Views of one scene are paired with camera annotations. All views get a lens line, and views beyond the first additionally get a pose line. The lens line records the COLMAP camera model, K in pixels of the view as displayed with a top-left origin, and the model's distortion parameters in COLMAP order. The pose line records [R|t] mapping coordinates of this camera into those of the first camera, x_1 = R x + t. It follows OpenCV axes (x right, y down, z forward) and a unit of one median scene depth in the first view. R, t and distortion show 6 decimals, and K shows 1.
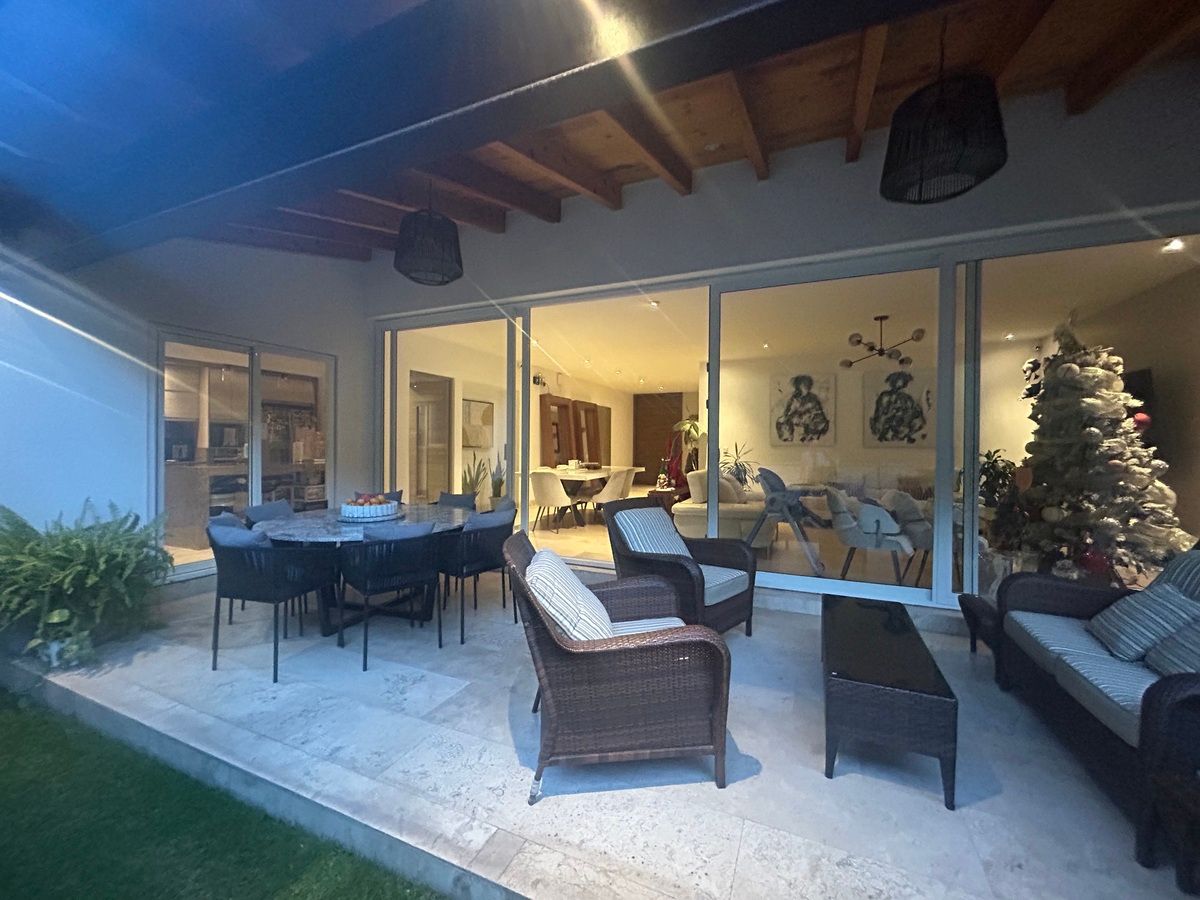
lens RADIAL K [[481.2, 0, 598.4], [0, 481.2, 448.3], [0, 0, 1]] dist [-0.000800, -0.000242]
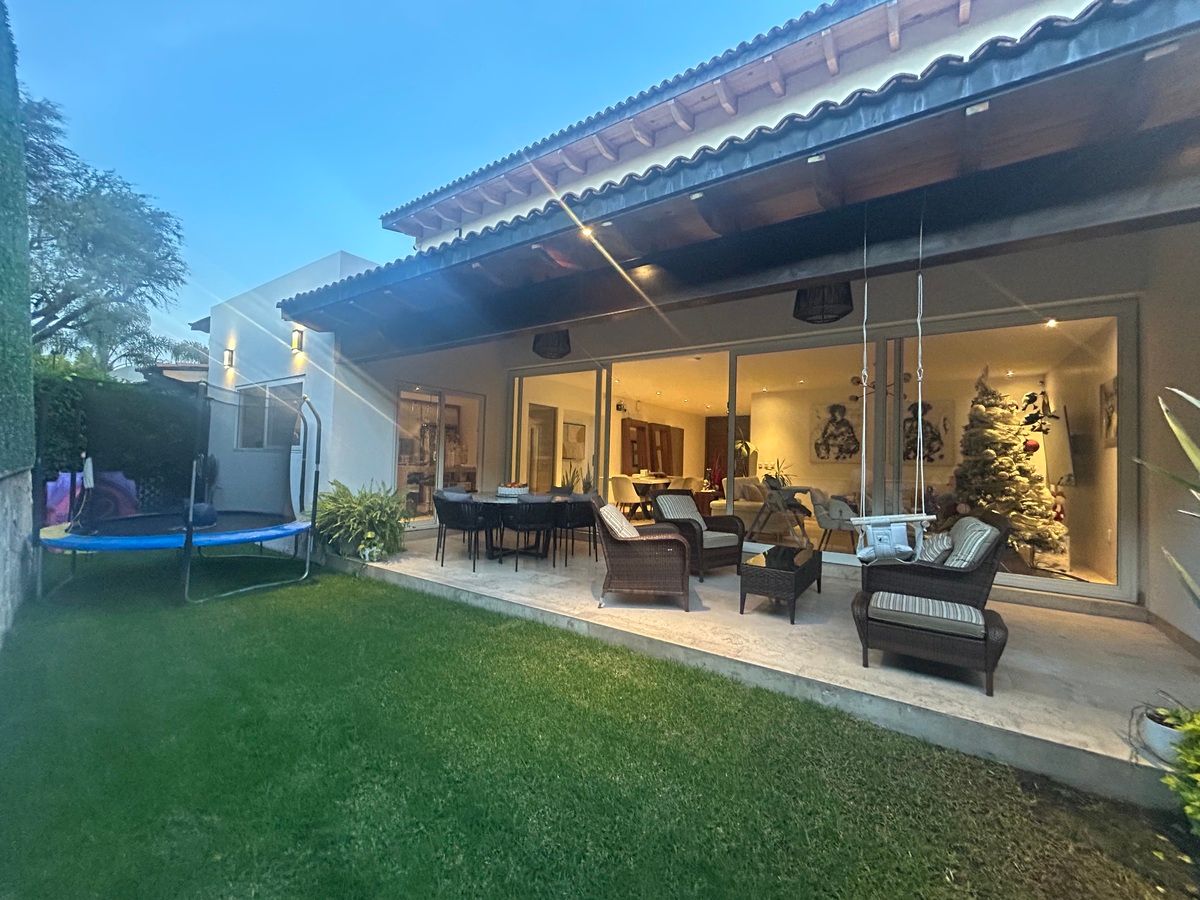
lens RADIAL K [[481.2, 0, 598.4], [0, 481.2, 448.3], [0, 0, 1]] dist [-0.000800, -0.000242]
pose [[0.982895, 0.015873, -0.183484, 0.076193], [-0.022761, 0.999111, -0.035493, 0.018573], [0.182757, 0.039062, 0.982382, -0.367923]]
